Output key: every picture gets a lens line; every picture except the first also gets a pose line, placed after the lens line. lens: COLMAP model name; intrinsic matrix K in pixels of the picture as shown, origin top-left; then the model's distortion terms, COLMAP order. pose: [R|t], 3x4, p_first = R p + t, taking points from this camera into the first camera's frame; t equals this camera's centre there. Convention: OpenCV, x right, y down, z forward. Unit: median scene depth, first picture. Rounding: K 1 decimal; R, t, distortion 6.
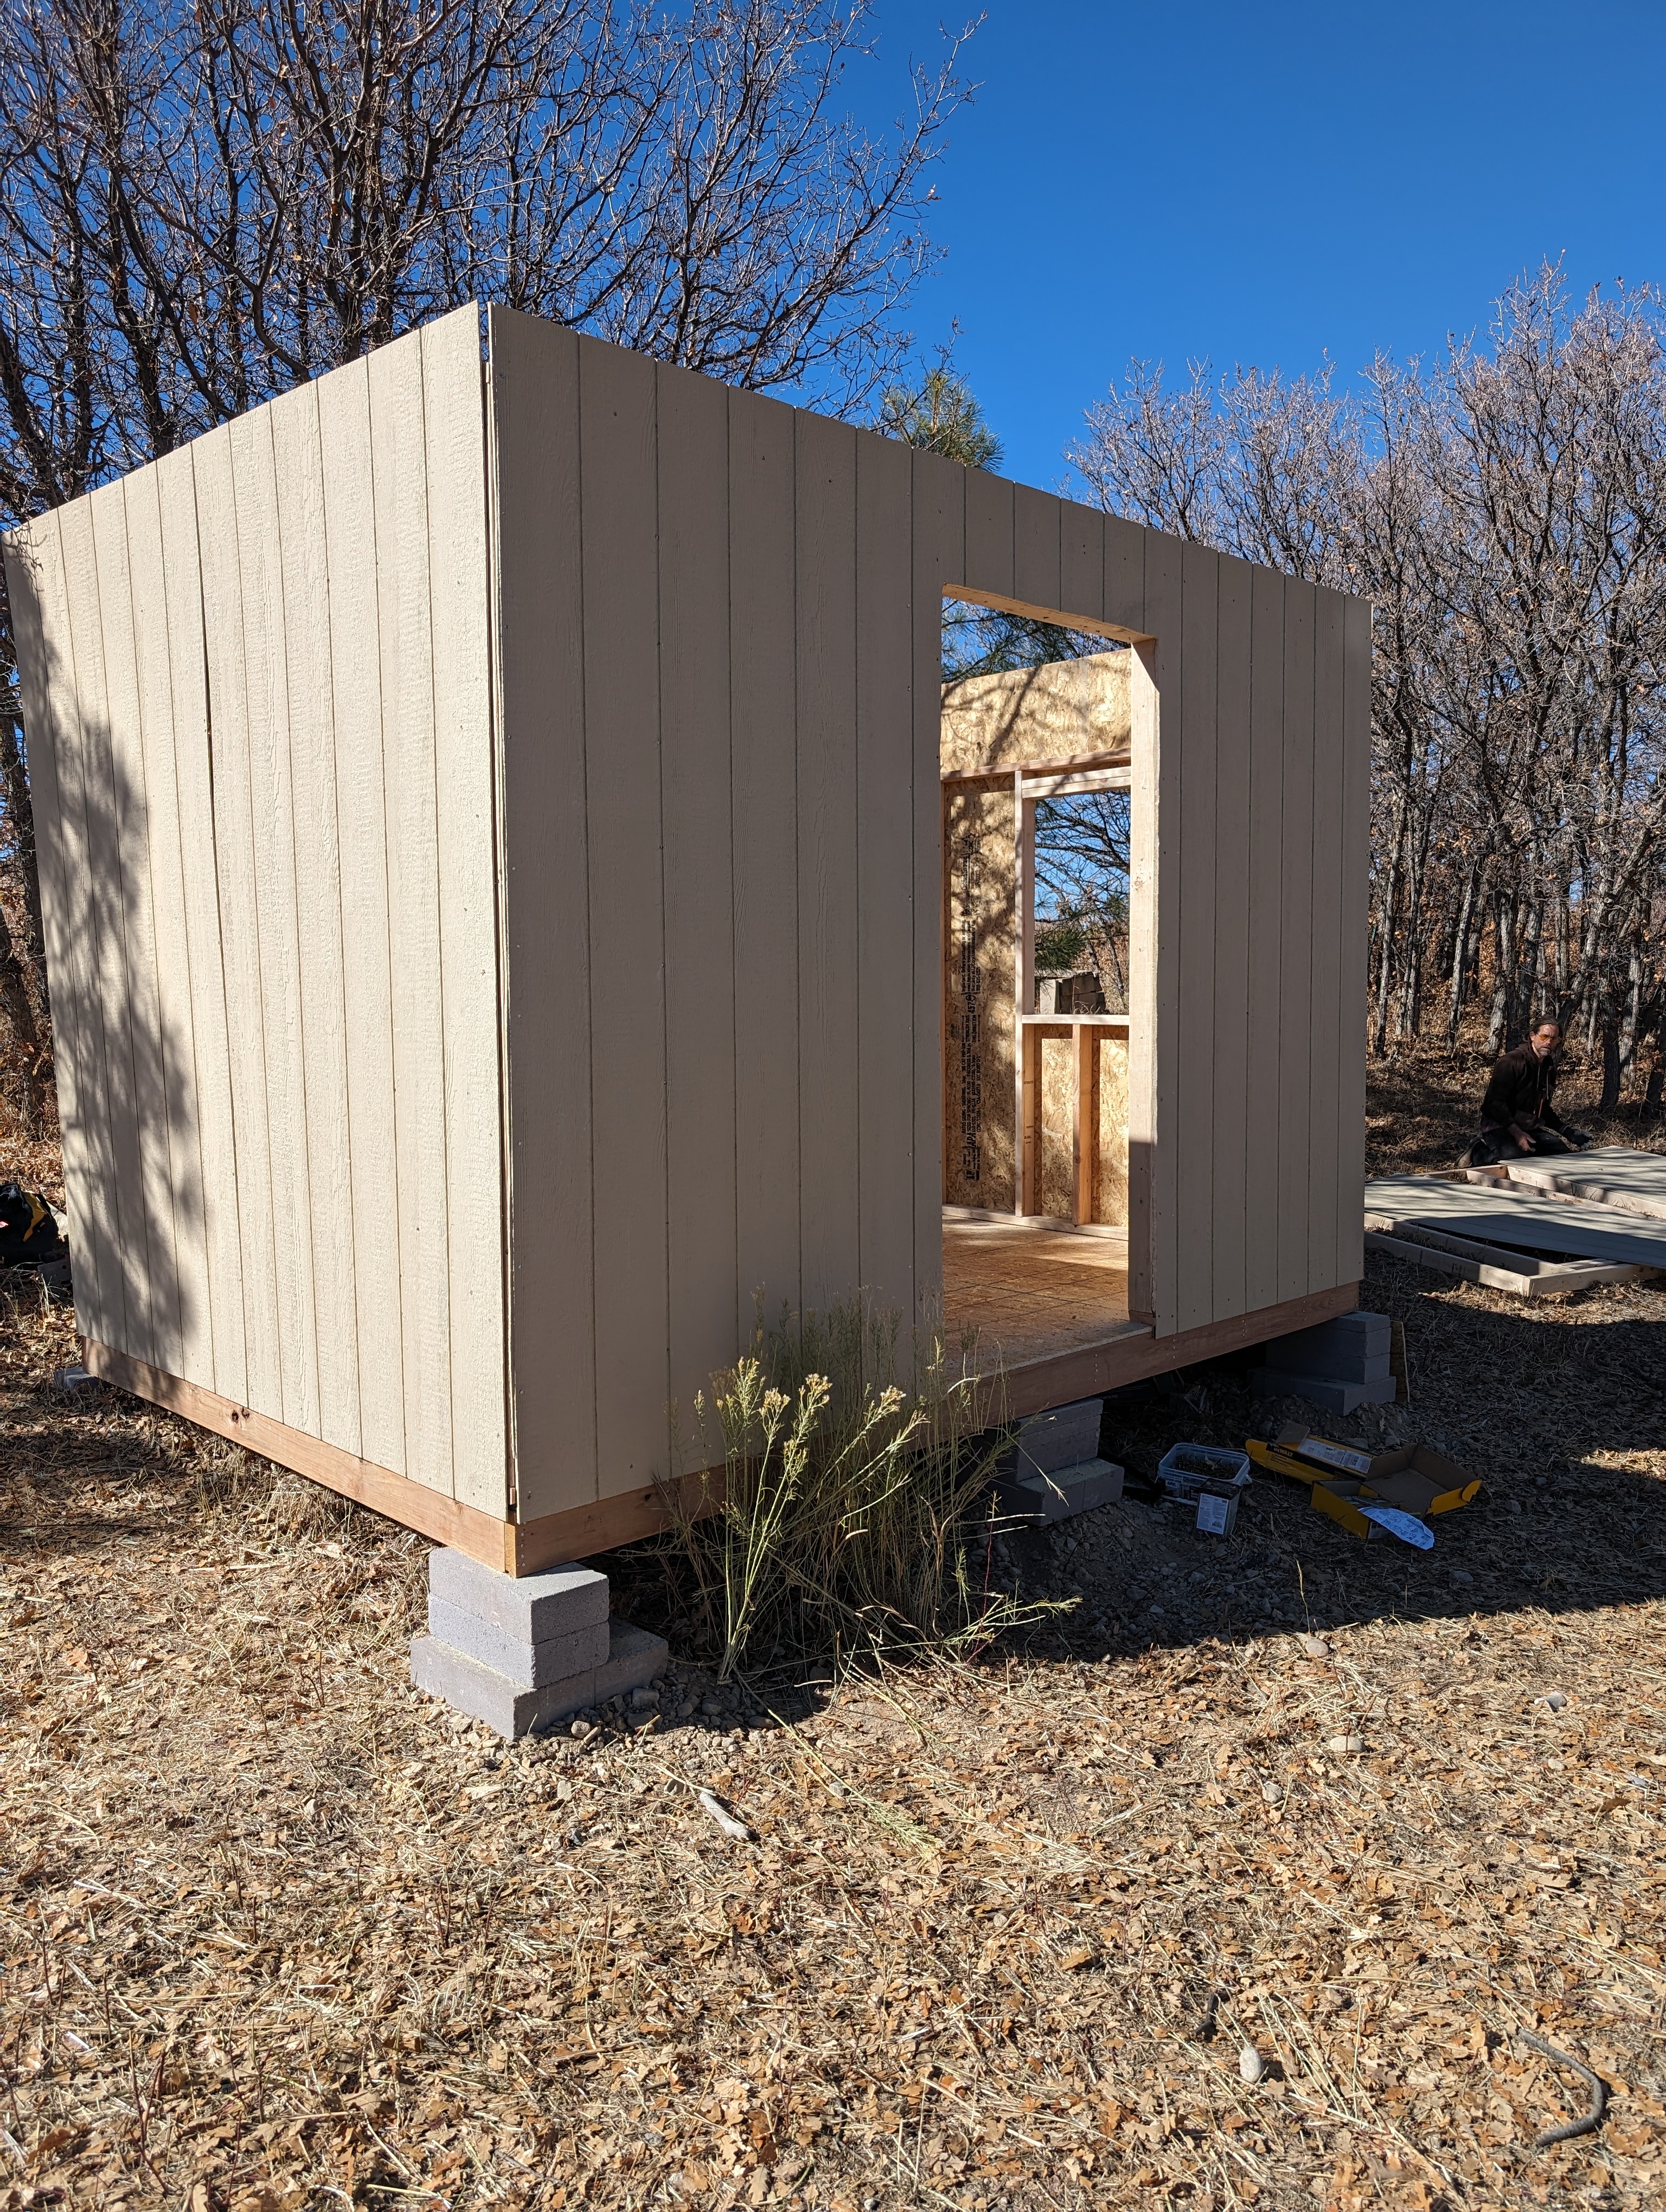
lens RADIAL K [[1571.0, 0, 833.0], [0, 1571.0, 1106.0], [0, 0, 1]] dist [0.026659, -0.038015]
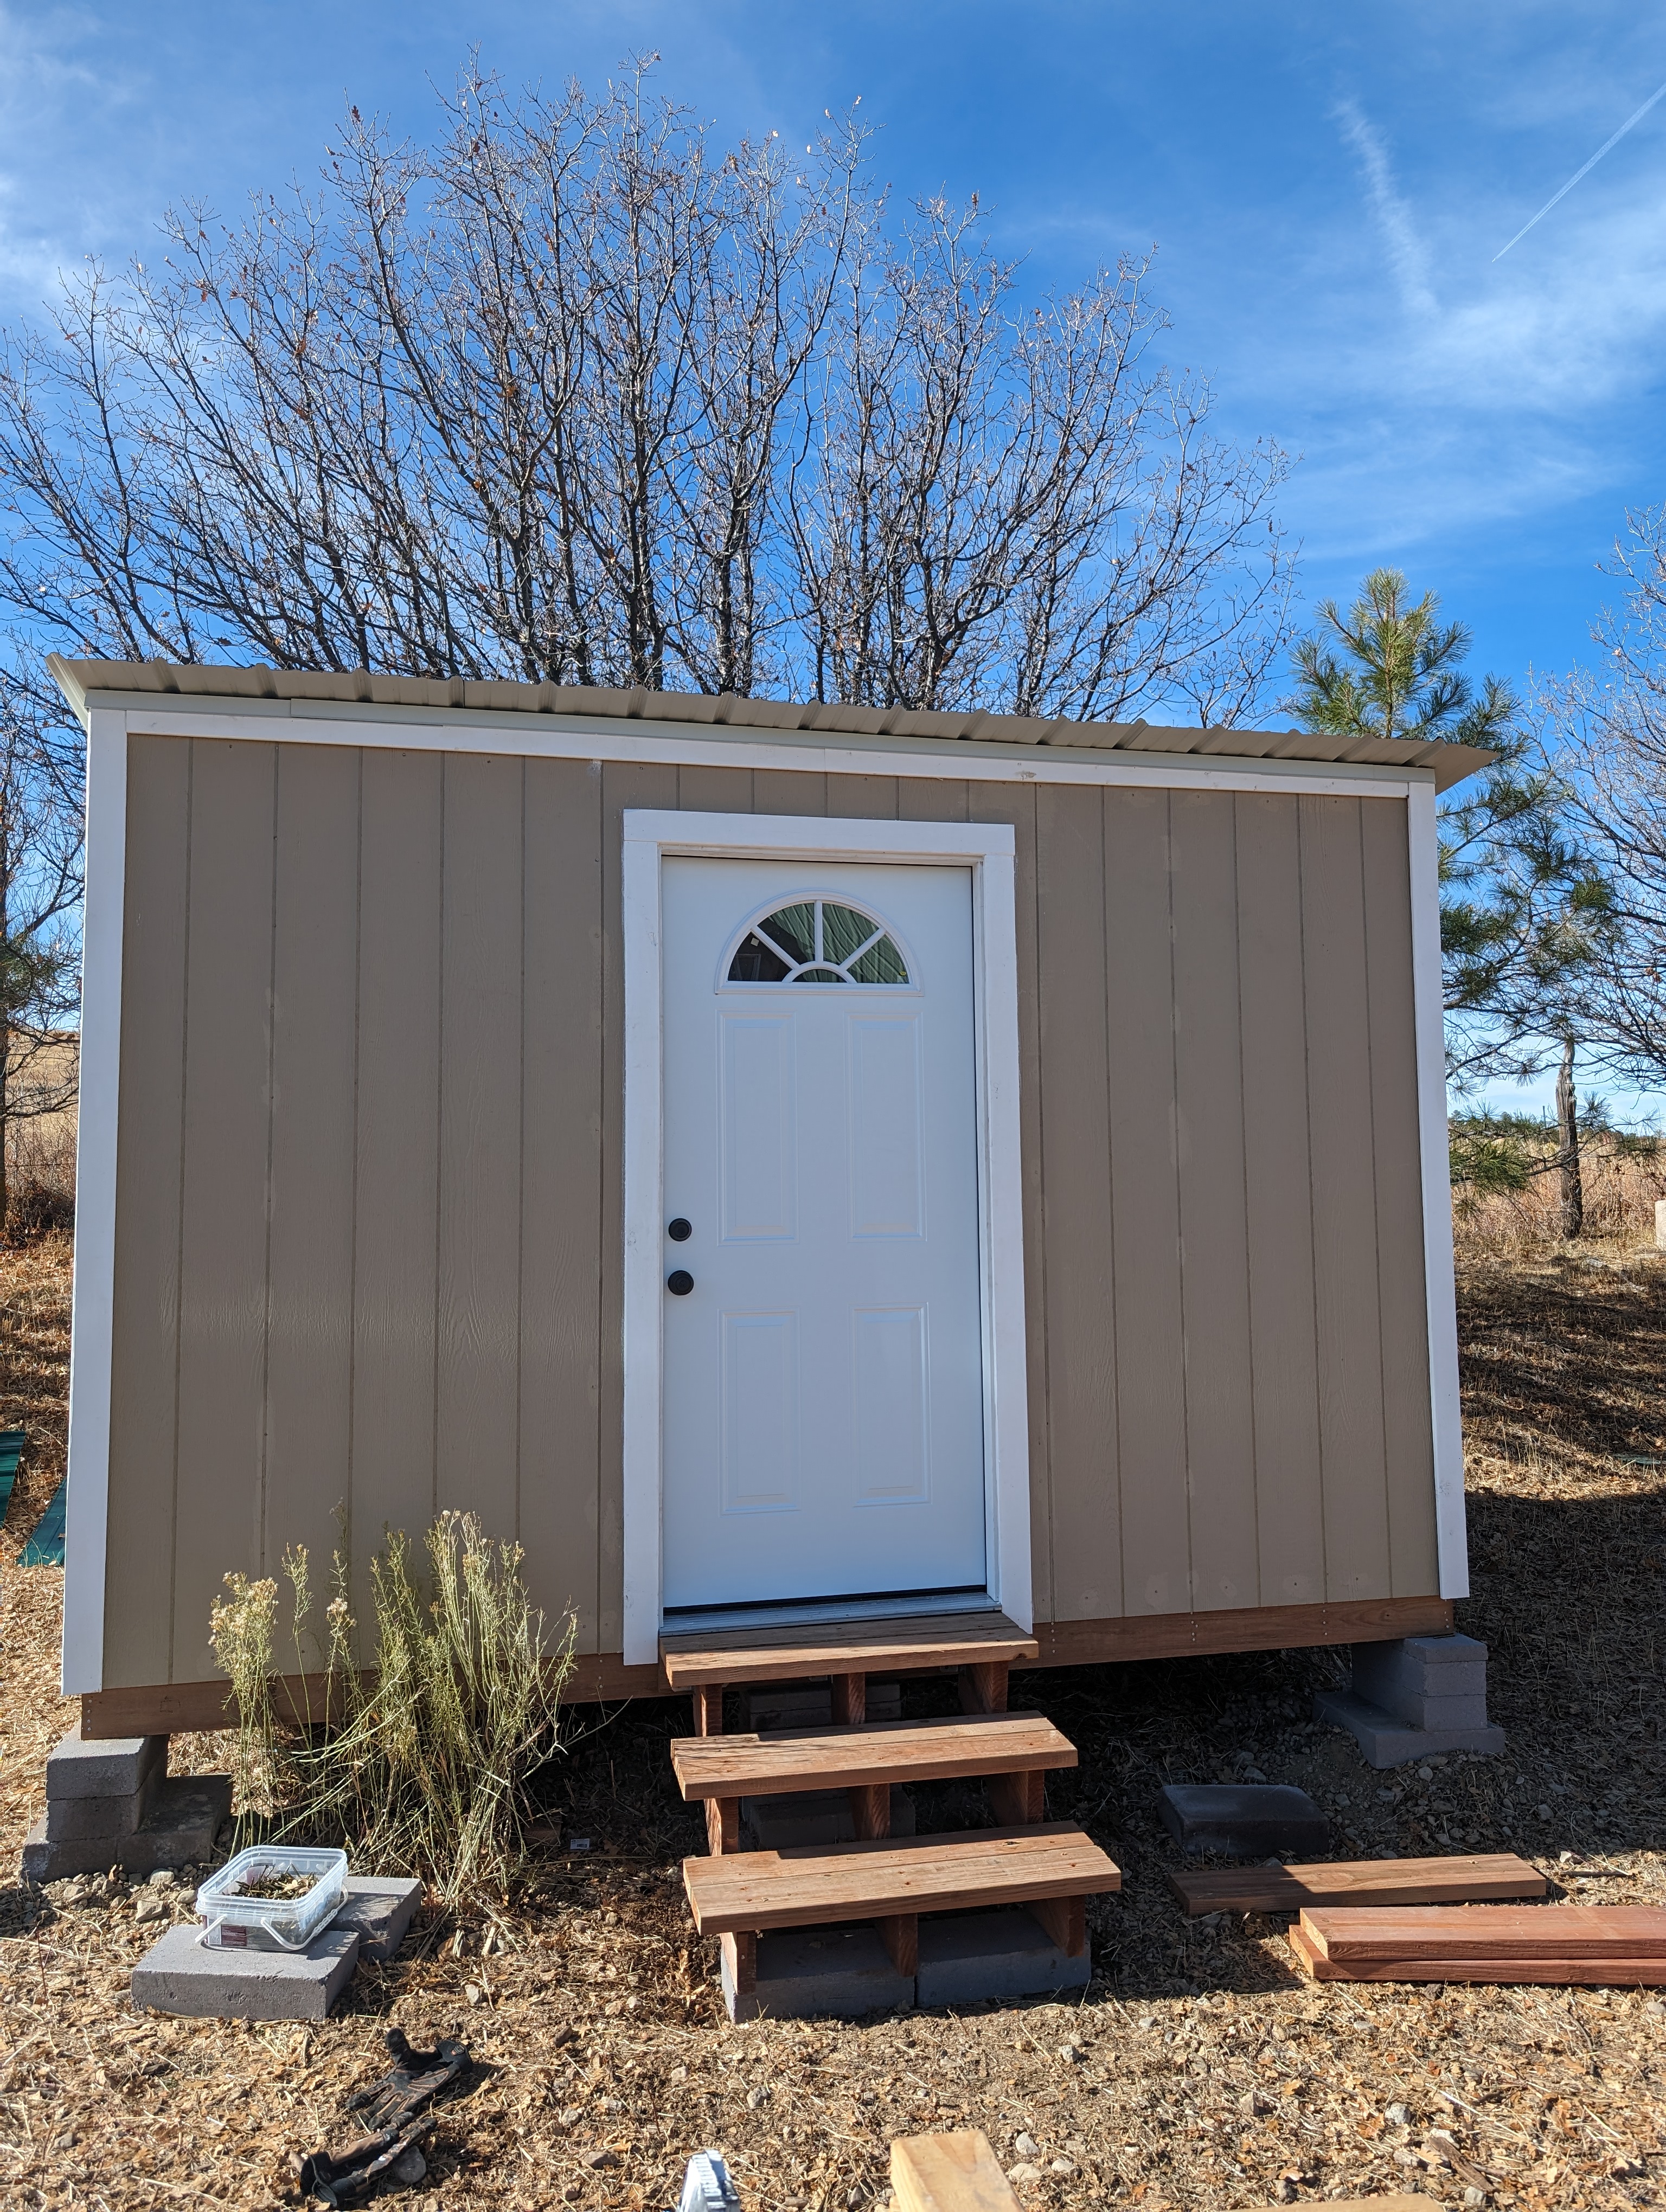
lens RADIAL K [[1546.3, 0, 833.0], [0, 1546.3, 1106.0], [0, 0, 1]] dist [0.033662, -0.032373]
pose [[0.851278, -0.040074, -0.523183, 0.832454], [-0.038939, 0.989505, -0.139150, -0.017035], [0.523269, 0.138828, 0.840784, 0.261152]]
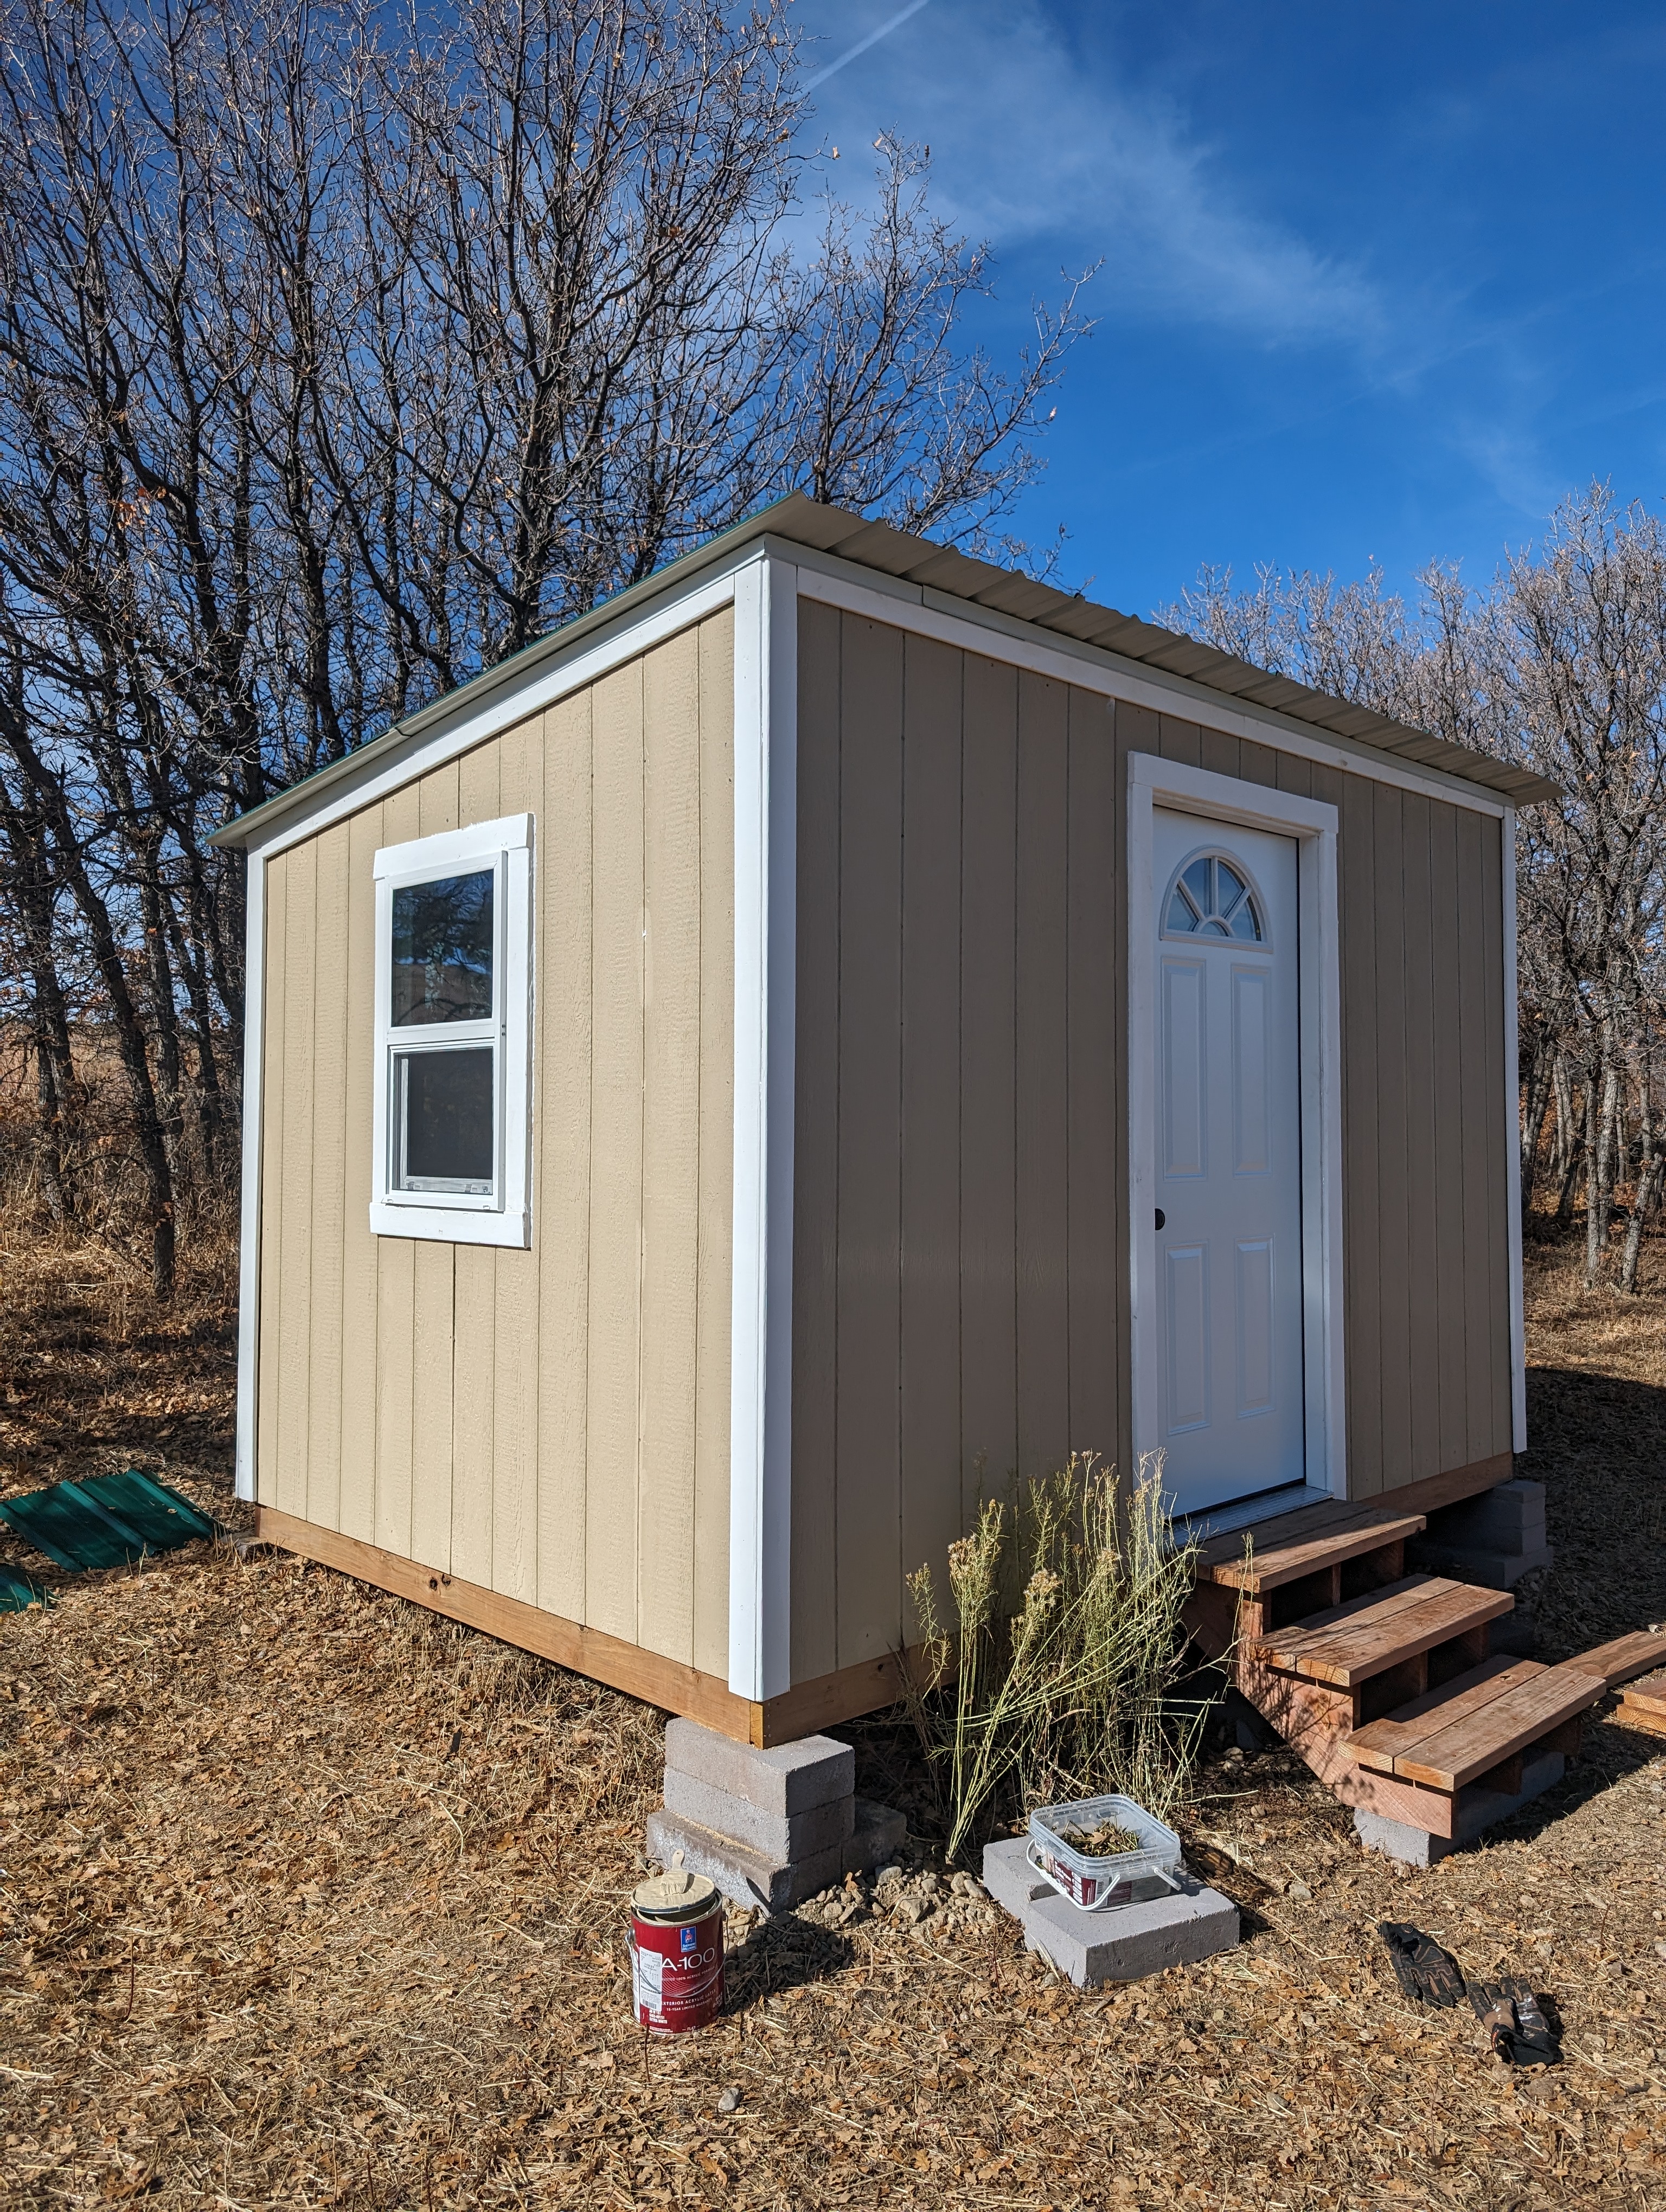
lens RADIAL K [[1571.0, 0, 833.0], [0, 1571.0, 1106.0], [0, 0, 1]] dist [0.026659, -0.038015]
pose [[0.999995, 0.002553, 0.001776, -0.152164], [-0.002350, 0.994377, -0.105870, 0.001086], [-0.002036, 0.105866, 0.994378, -0.031967]]
